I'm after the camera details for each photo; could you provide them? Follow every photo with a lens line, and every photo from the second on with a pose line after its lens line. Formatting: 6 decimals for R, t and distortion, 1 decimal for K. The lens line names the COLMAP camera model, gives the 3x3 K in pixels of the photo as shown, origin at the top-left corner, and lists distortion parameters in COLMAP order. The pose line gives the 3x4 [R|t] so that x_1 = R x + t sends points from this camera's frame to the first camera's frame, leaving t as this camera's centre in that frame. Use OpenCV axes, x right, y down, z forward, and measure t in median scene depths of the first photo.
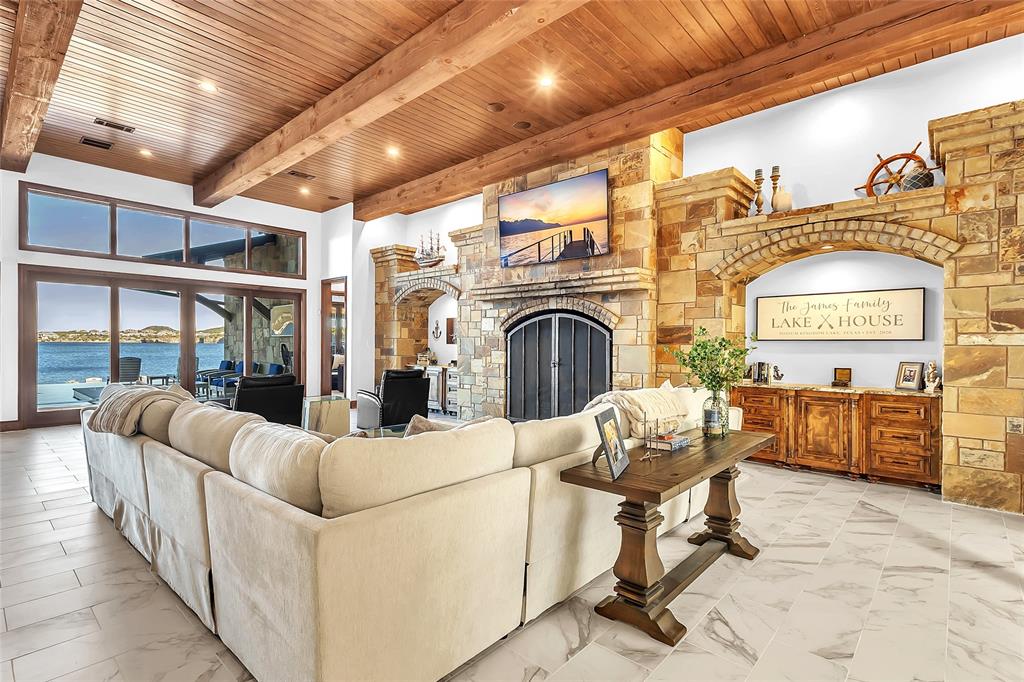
lens RADIAL K [[488.9, 0, 512.9], [0, 488.9, 345.6], [0, 0, 1]] dist [0.016436, 0.000135]
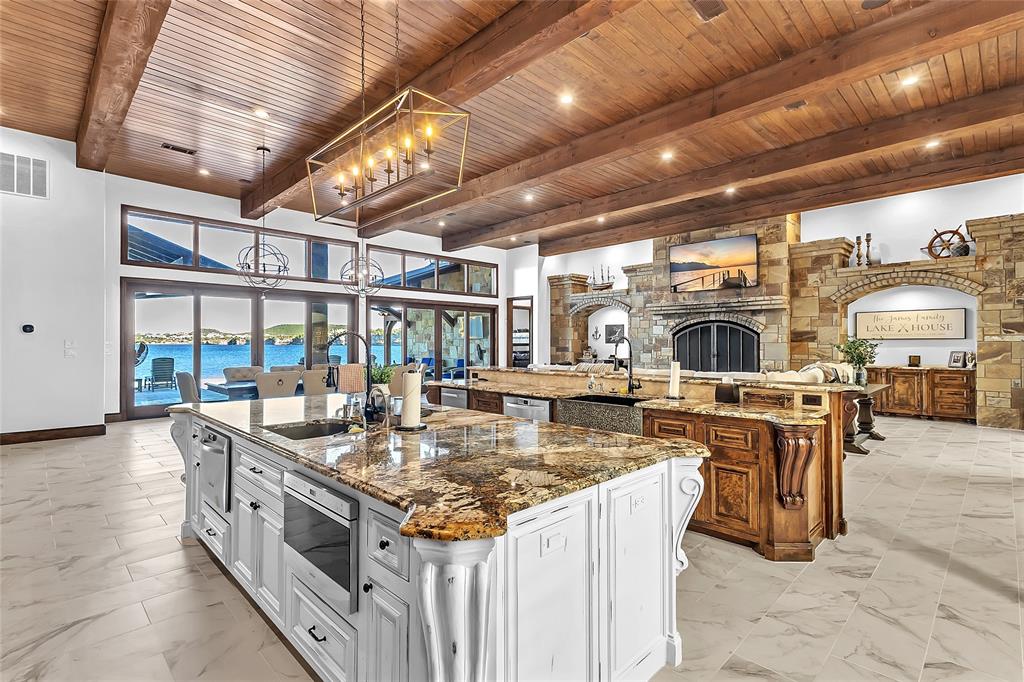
lens RADIAL K [[479.4, 0, 512.0], [0, 479.4, 341.0], [0, 0, 1]] dist [0.010318, -0.000815]
pose [[0.998111, -0.008640, -0.060818, -0.515236], [0.008148, 0.999932, -0.008332, -0.001065], [0.060886, 0.007821, 0.998114, -0.622598]]
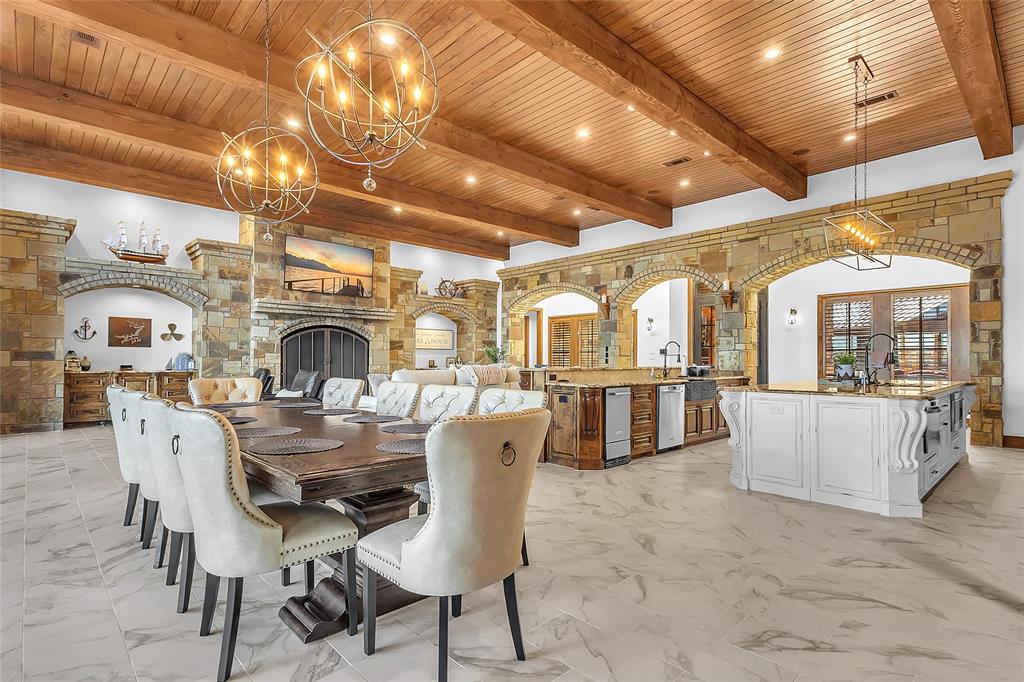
lens RADIAL K [[504.1, 0, 513.1], [0, 504.1, 352.9], [0, 0, 1]] dist [0.019997, 0.000029]
pose [[0.078405, 0.005084, 0.996909, -1.575420], [-0.001664, 0.999986, -0.004969, 0.018194], [-0.996920, -0.001270, 0.078412, 0.354056]]
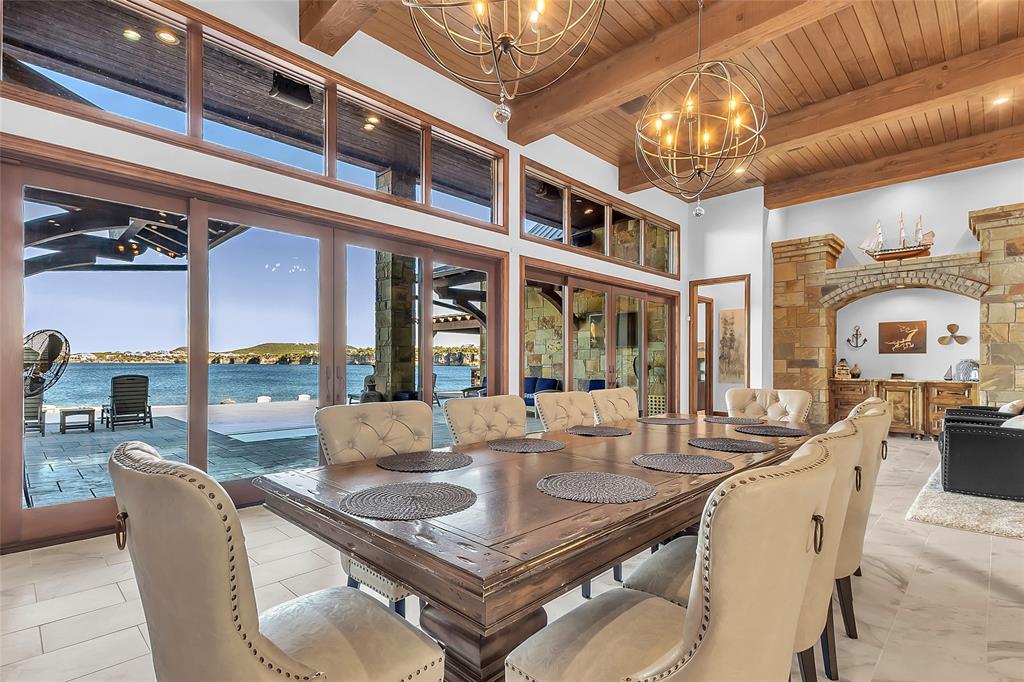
lens RADIAL K [[488.7, 0, 509.0], [0, 488.7, 363.8], [0, 0, 1]] dist [0.021119, -0.008805]
pose [[0.998789, -0.004526, -0.048991, -1.163773], [0.004390, 0.999986, -0.002871, 0.021728], [0.049003, 0.002652, 0.998795, 0.217730]]
